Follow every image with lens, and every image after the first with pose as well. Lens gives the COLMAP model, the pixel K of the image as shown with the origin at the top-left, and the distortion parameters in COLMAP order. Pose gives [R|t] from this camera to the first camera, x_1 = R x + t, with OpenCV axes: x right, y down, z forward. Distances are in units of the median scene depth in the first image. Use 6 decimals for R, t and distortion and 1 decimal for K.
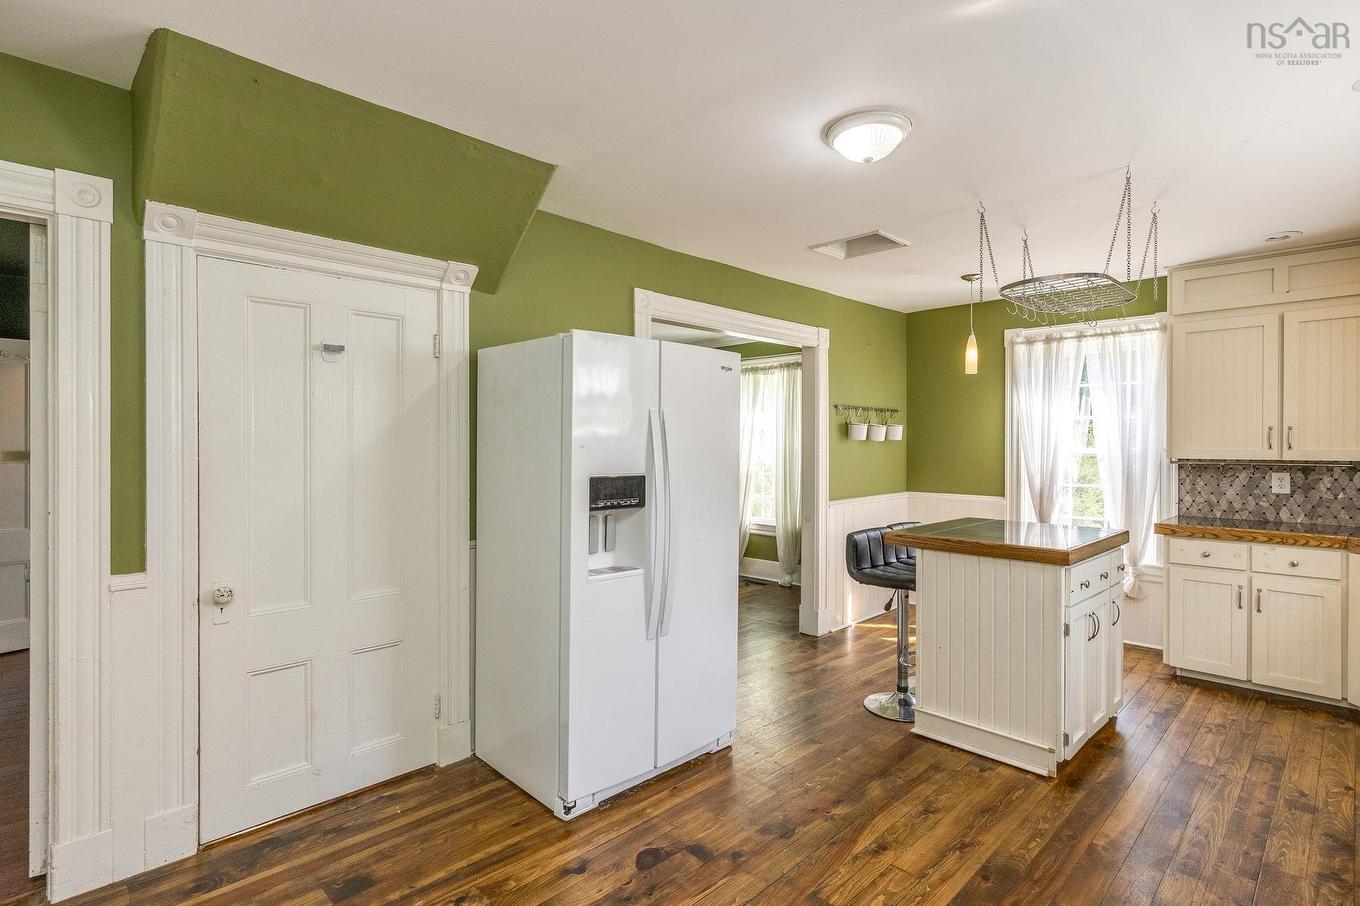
lens RADIAL K [[669.5, 0, 677.0], [0, 669.5, 447.7], [0, 0, 1]] dist [-0.000109, -0.000129]
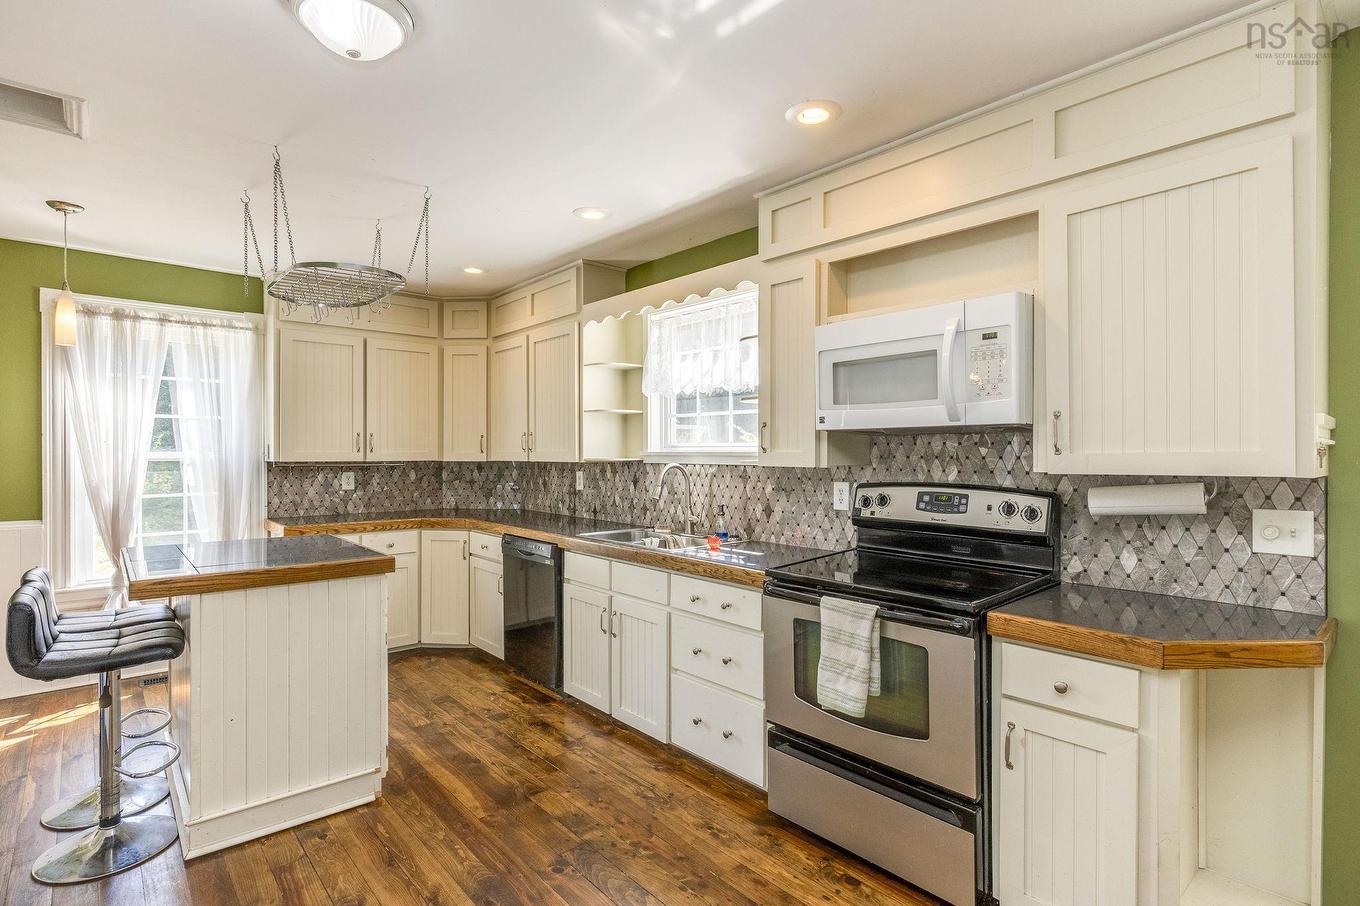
lens RADIAL K [[673.5, 0, 676.6], [0, 673.5, 457.8], [0, 0, 1]] dist [0.002240, 0.001133]
pose [[0.059829, -0.012998, 0.998124, -0.250795], [0.001222, 0.999915, 0.012949, -0.002479], [-0.998208, 0.000445, 0.059840, 0.355801]]
